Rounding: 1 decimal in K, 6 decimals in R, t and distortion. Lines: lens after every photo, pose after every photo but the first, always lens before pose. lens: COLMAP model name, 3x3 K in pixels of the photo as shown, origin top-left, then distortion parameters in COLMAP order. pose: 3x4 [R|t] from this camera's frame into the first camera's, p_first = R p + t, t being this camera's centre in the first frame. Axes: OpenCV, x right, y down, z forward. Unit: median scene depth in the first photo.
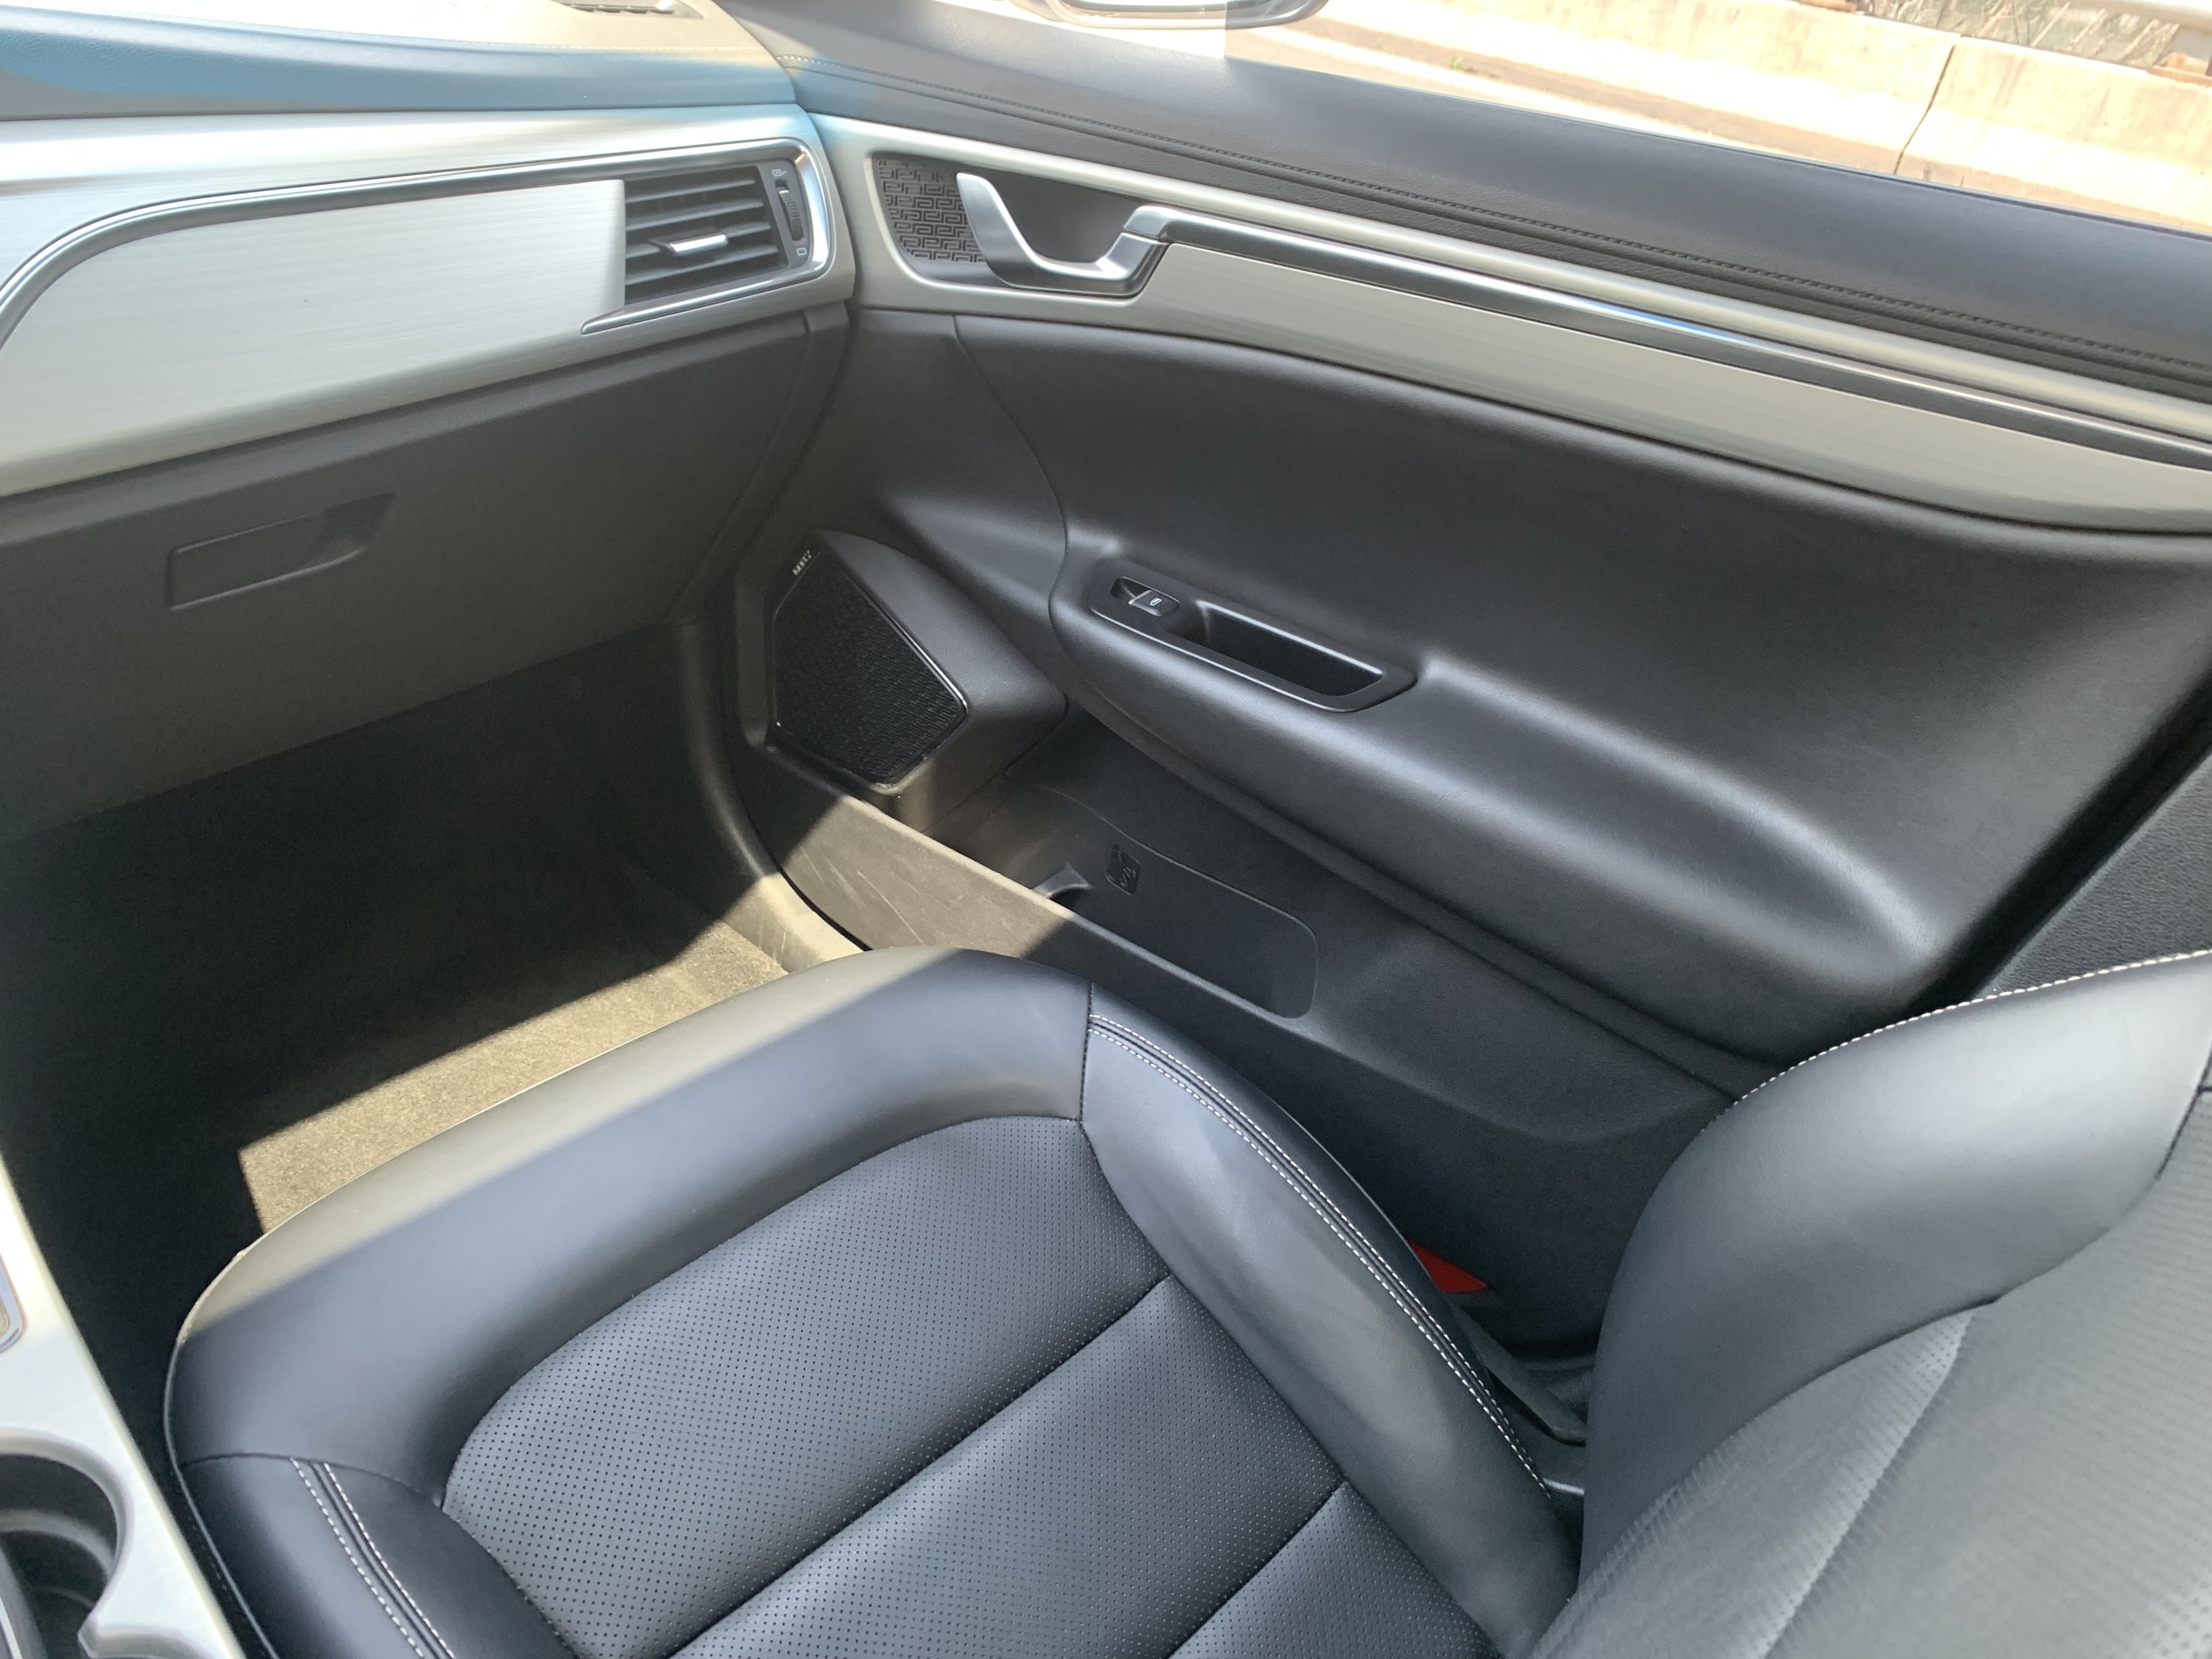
lens RADIAL K [[1681.0, 0, 1106.0], [0, 1681.0, 829.5], [0, 0, 1]] dist [0.039199, -0.054183]
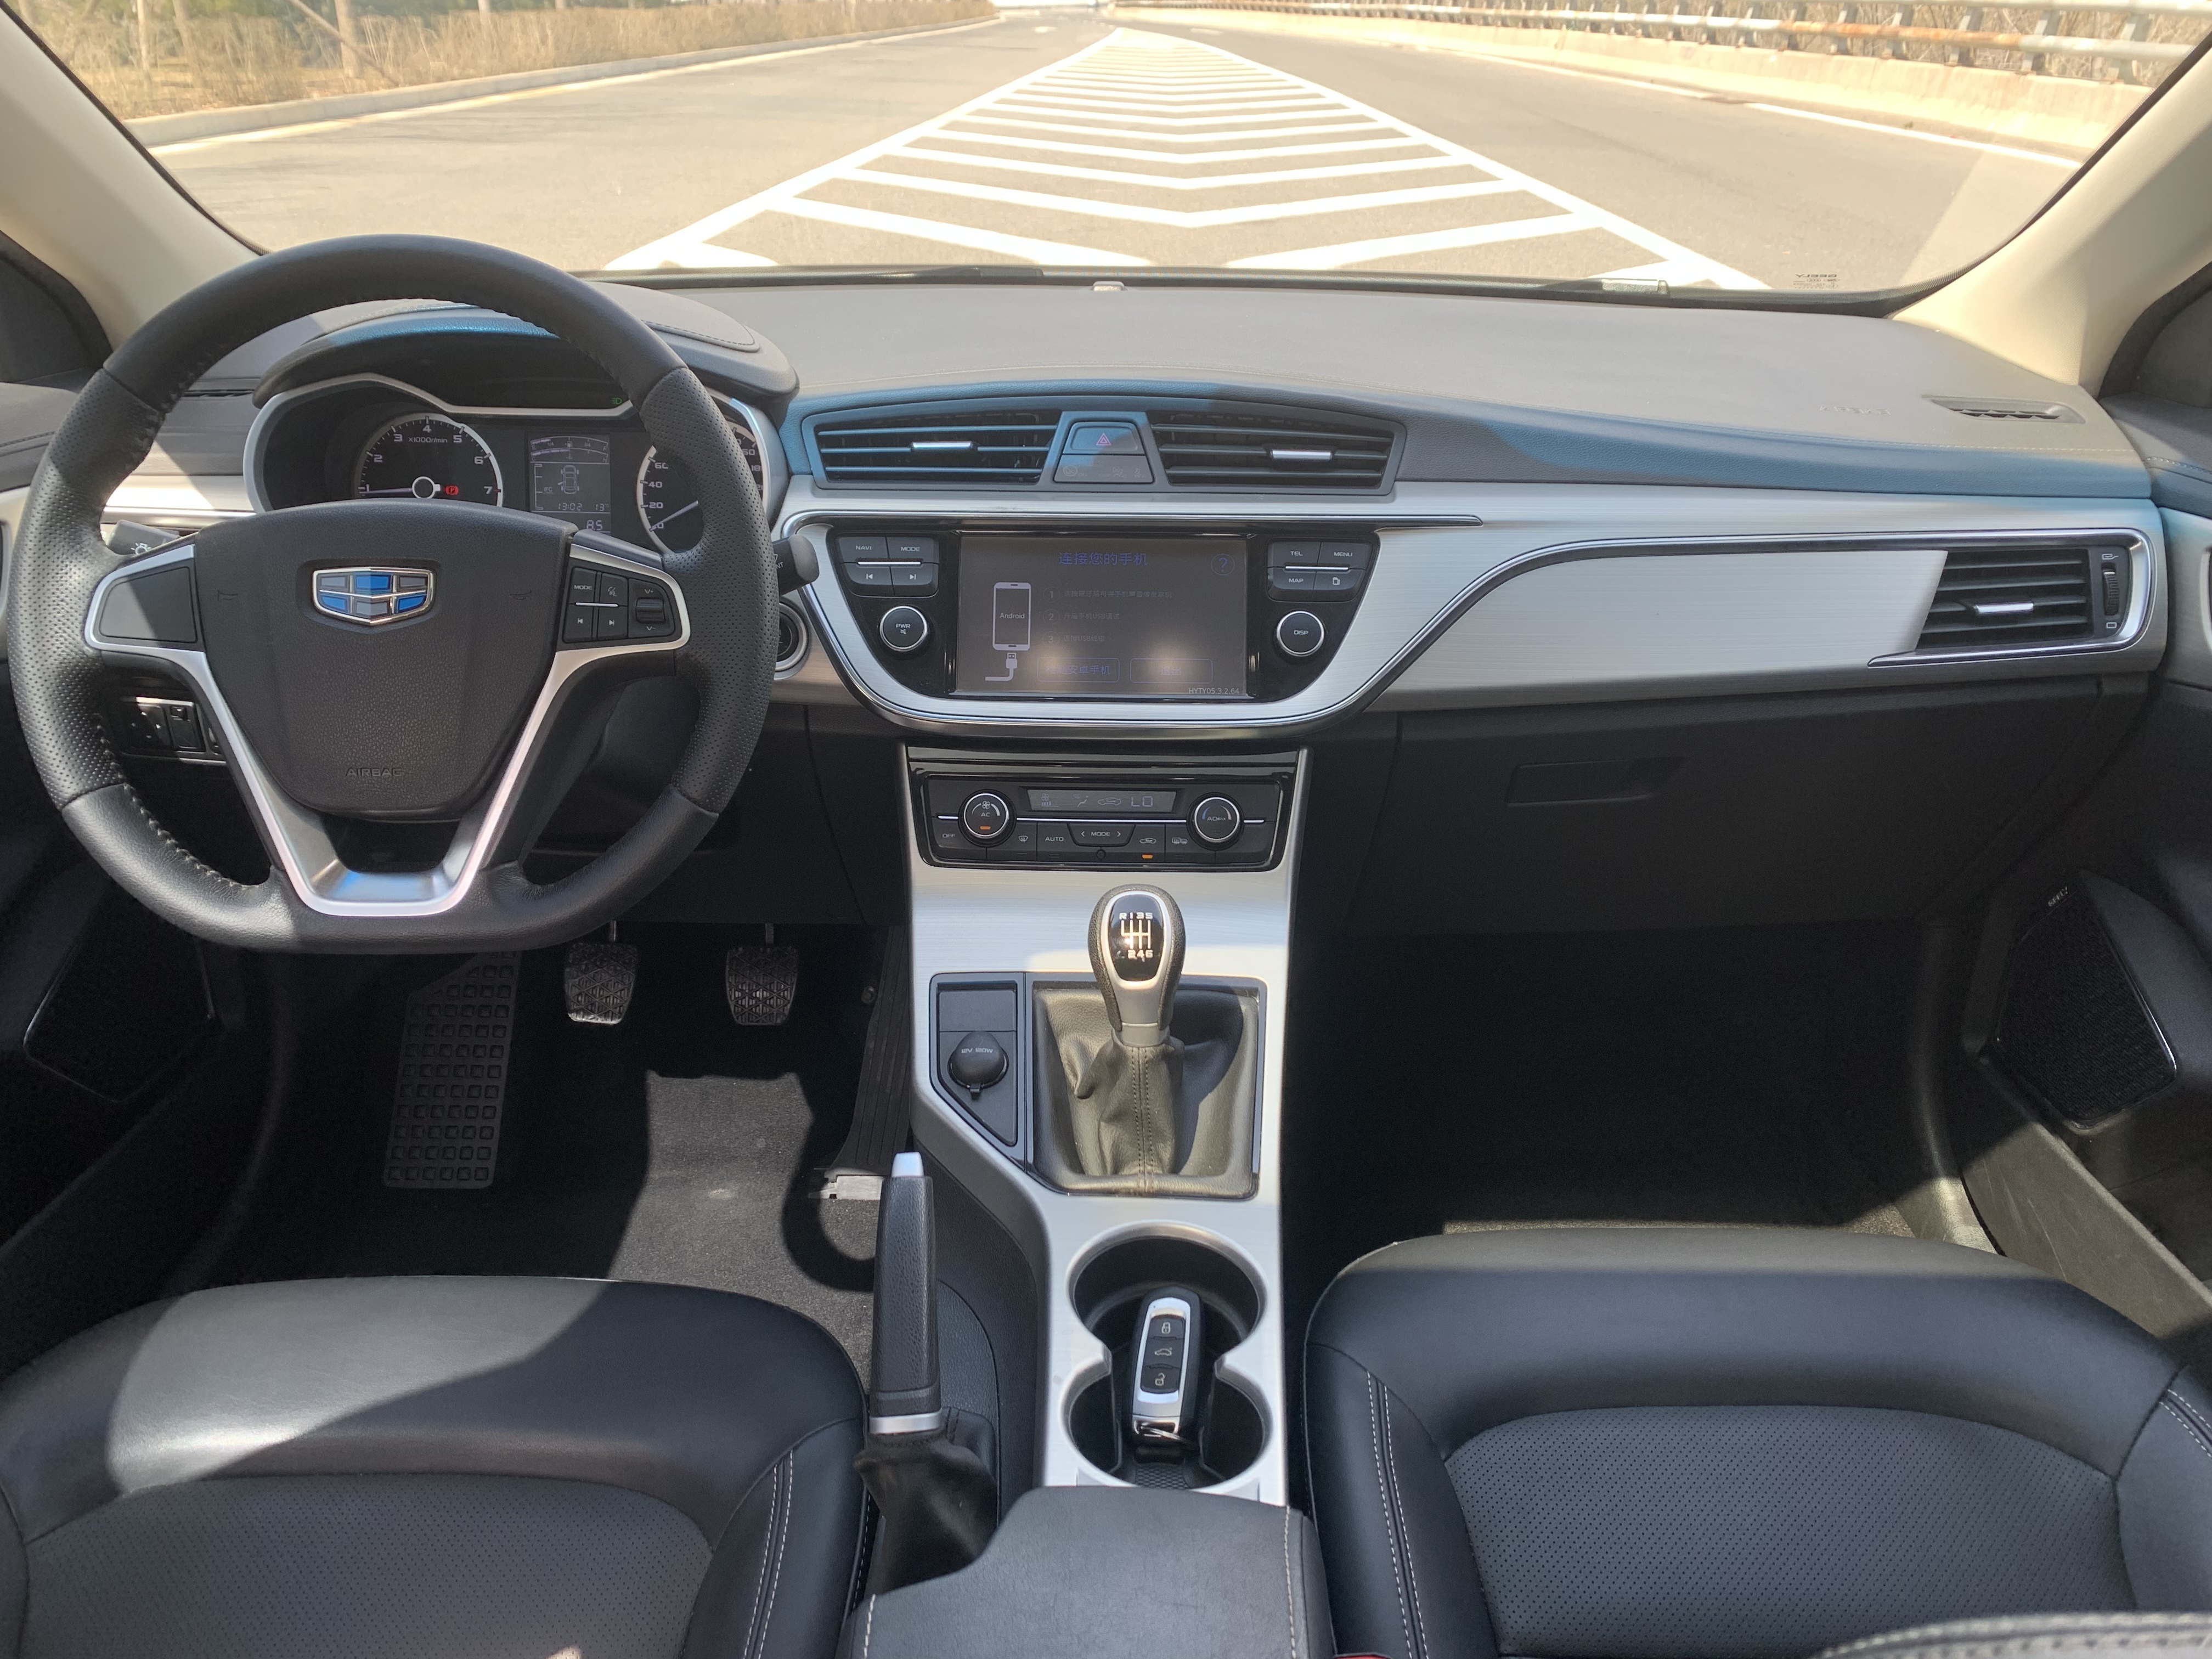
lens RADIAL K [[1705.2, 0, 1106.0], [0, 1705.2, 829.5], [0, 0, 1]] dist [0.058836, -0.050943]
pose [[0.677740, 0.224166, -0.700299, 0.197594], [-0.332897, 0.942742, -0.020401, 0.026953], [0.655628, 0.246954, 0.713558, -0.208832]]
